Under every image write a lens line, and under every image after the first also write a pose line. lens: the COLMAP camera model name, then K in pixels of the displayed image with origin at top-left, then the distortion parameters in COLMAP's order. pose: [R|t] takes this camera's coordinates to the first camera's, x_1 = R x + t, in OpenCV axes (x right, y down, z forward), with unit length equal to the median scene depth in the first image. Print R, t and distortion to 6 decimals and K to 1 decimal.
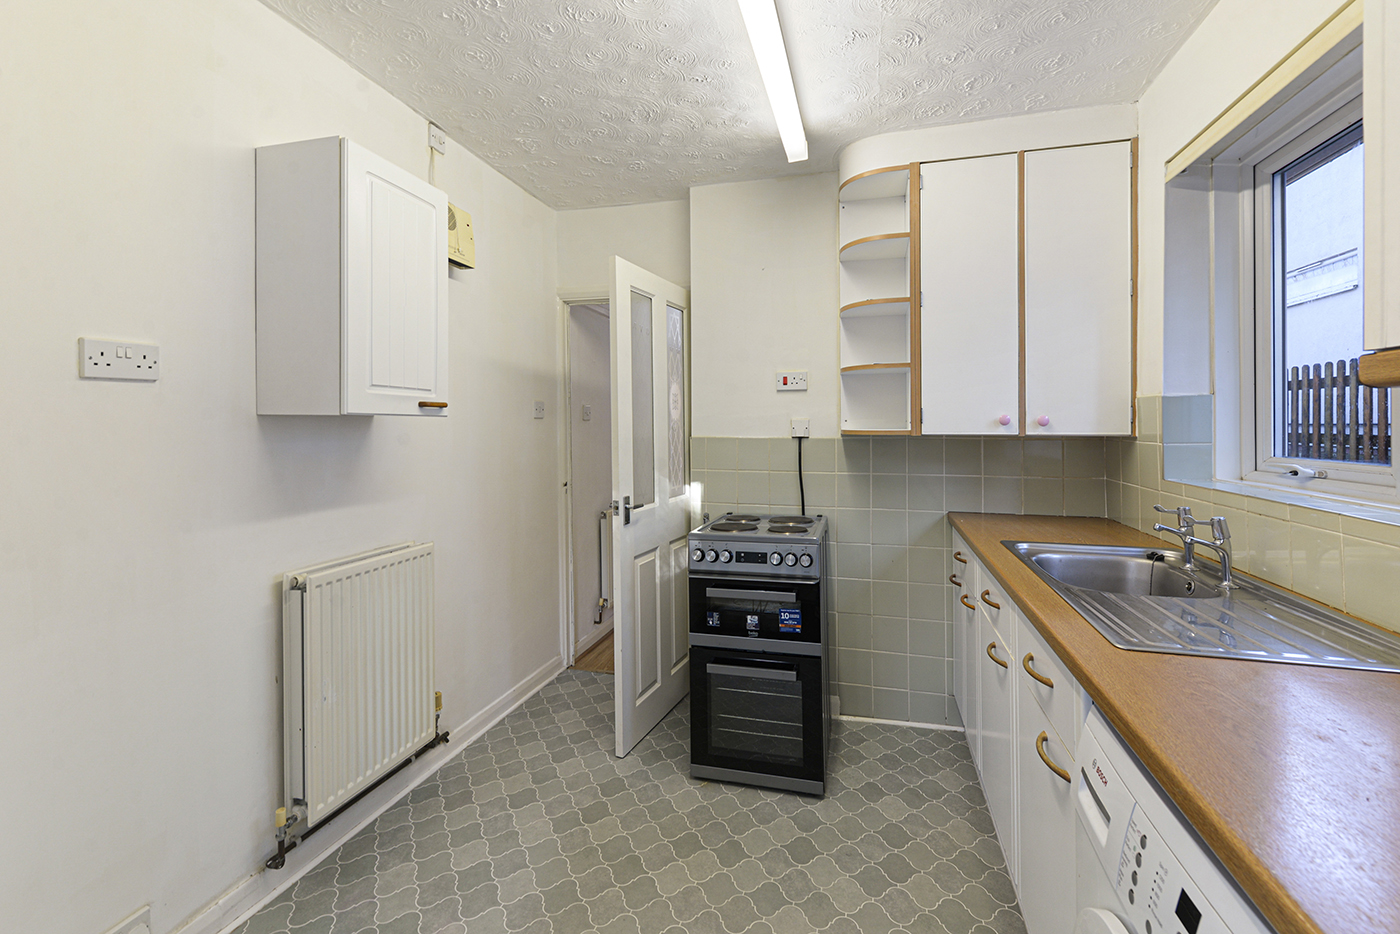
lens RADIAL K [[581.7, 0, 713.9], [0, 581.7, 426.6], [0, 0, 1]] dist [0.003073, -0.000816]
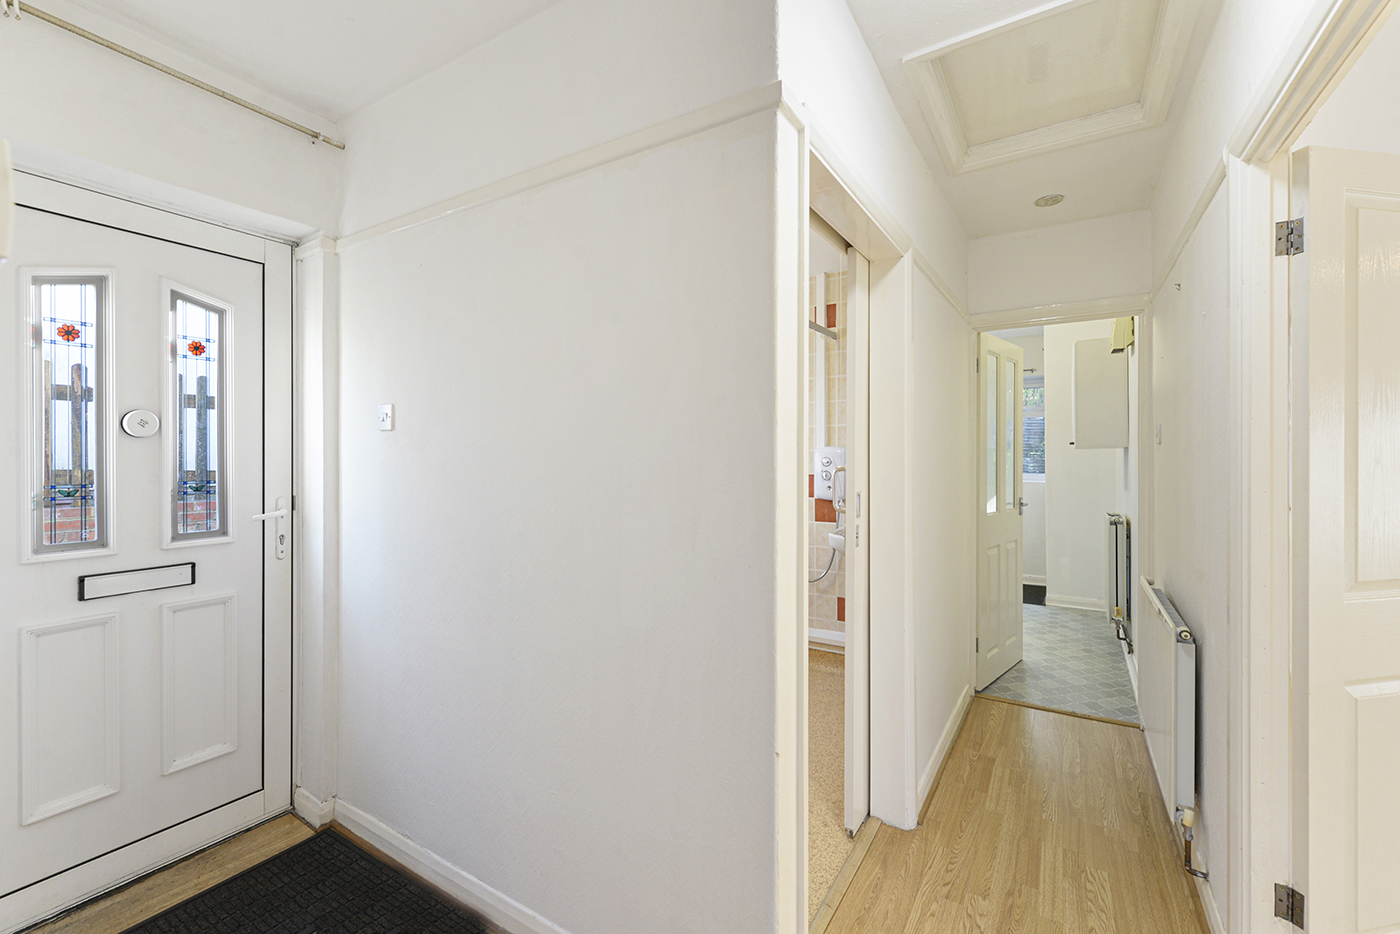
lens RADIAL K [[581.7, 0, 700.1], [0, 581.7, 464.7], [0, 0, 1]] dist [0.003073, -0.000816]
pose [[-0.952883, 0.014227, 0.303005, 0.164207], [0.015150, 0.999885, 0.000696, 0.009836], [-0.302960, 0.005254, -0.952989, 2.828554]]
